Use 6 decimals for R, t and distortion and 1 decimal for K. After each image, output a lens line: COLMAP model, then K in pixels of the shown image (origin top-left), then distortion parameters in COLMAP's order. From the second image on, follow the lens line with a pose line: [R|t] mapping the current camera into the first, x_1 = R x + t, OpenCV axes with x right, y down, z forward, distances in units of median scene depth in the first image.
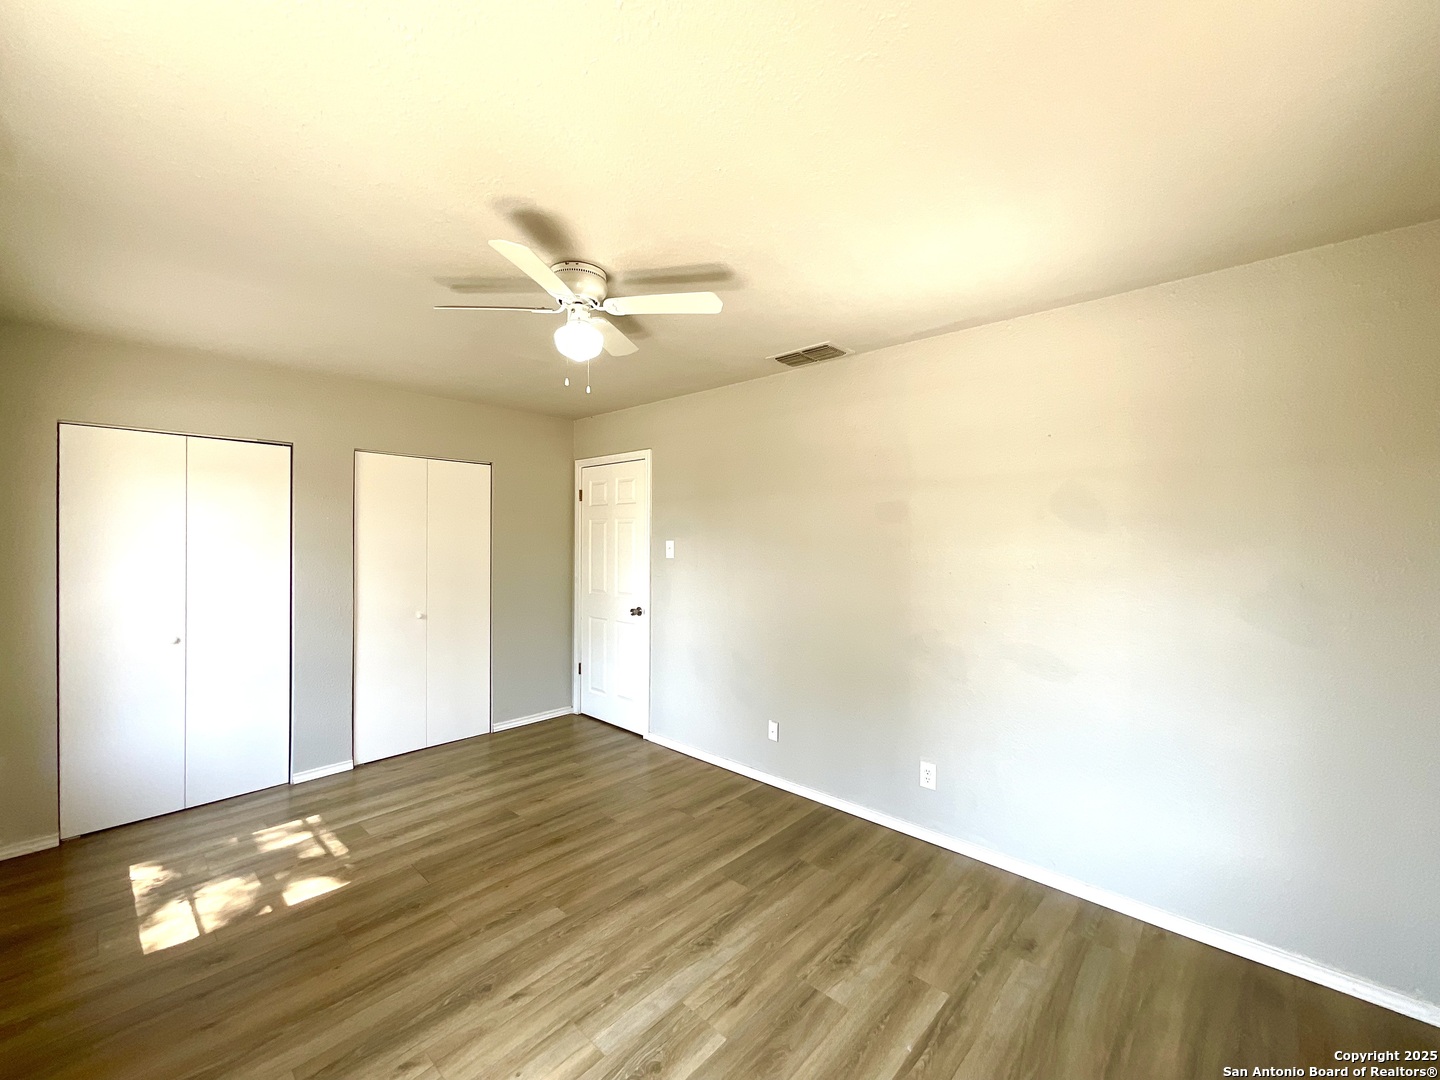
lens RADIAL K [[579.3, 0, 719.0], [0, 579.3, 542.7], [0, 0, 1]] dist [-0.012649, 0.006971]
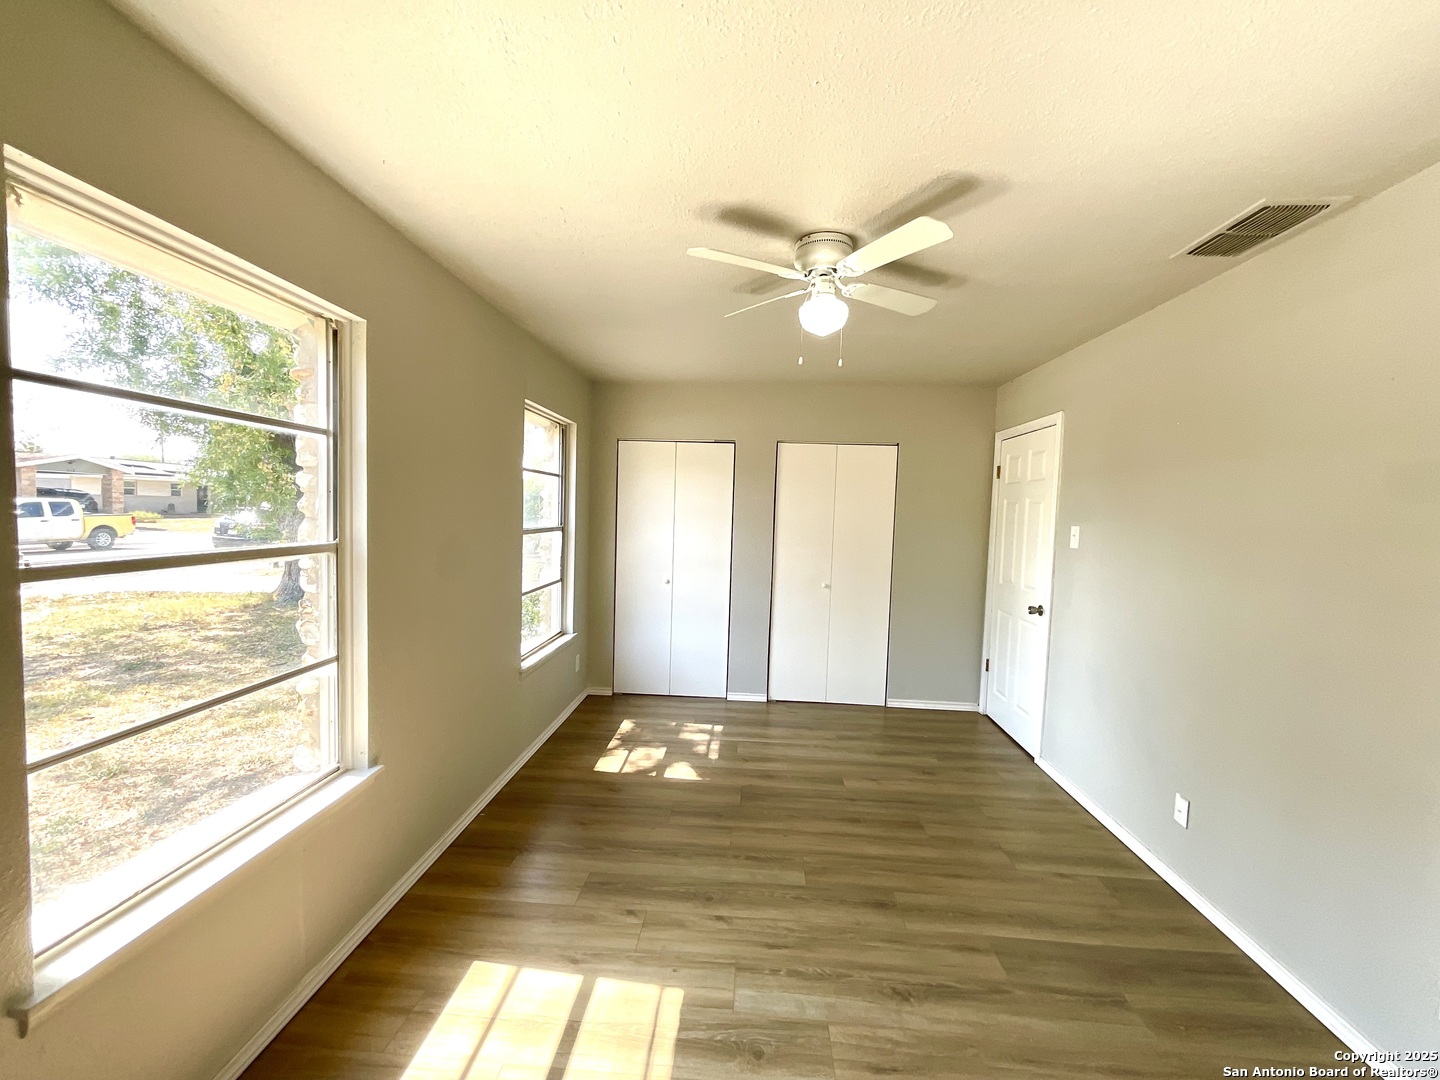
lens RADIAL K [[579.3, 0, 719.0], [0, 579.3, 542.7], [0, 0, 1]] dist [-0.012649, 0.006971]
pose [[0.623653, 0.055753, -0.779710, 0.377823], [-0.030030, 0.998426, 0.047372, -0.005922], [0.781124, -0.006129, 0.624346, 0.222991]]
